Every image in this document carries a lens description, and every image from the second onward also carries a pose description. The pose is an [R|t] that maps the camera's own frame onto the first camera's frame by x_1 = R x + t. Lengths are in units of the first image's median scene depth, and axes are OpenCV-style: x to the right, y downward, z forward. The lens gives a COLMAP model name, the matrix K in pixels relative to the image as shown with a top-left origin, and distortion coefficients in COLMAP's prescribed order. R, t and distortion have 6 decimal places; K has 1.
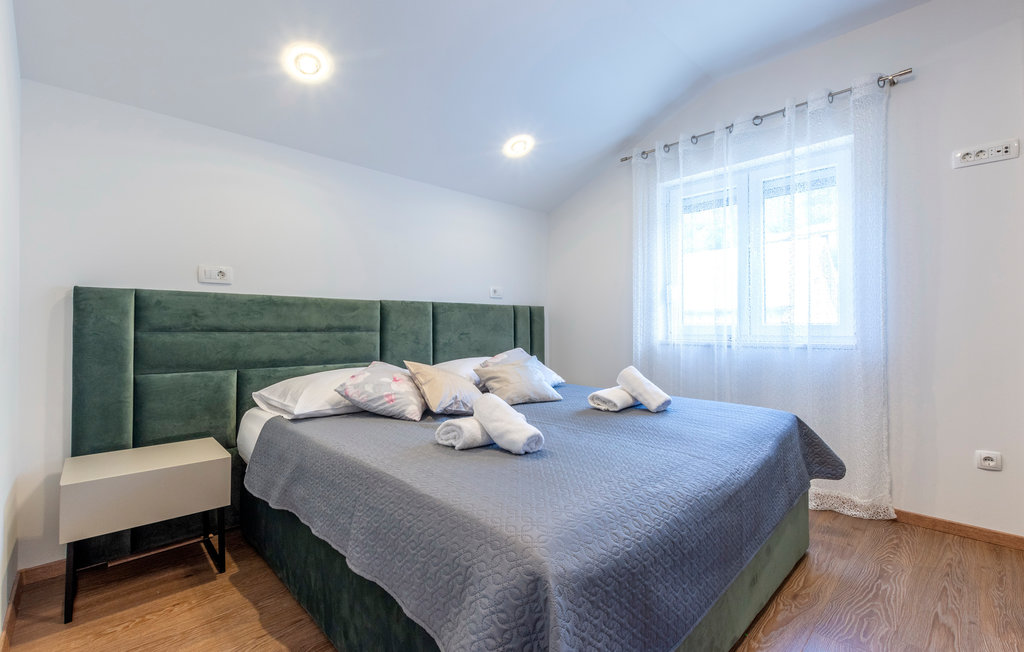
lens RADIAL K [[456.5, 0, 519.7], [0, 456.5, 322.6], [0, 0, 1]] dist [0.003033, 0.000170]
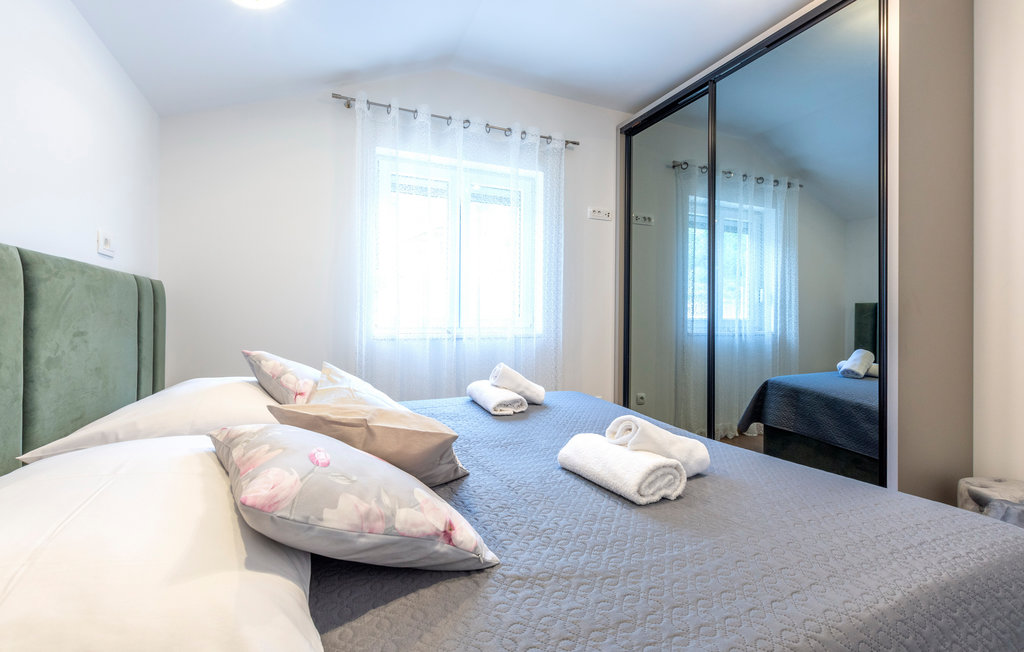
lens RADIAL K [[456.5, 0, 516.1], [0, 456.5, 328.6], [0, 0, 1]] dist [0.003033, 0.000170]
pose [[0.311217, -0.013554, 0.950242, -0.440222], [-0.007053, 0.999838, 0.016572, 0.010942], [-0.950313, -0.011860, 0.311071, 0.535585]]
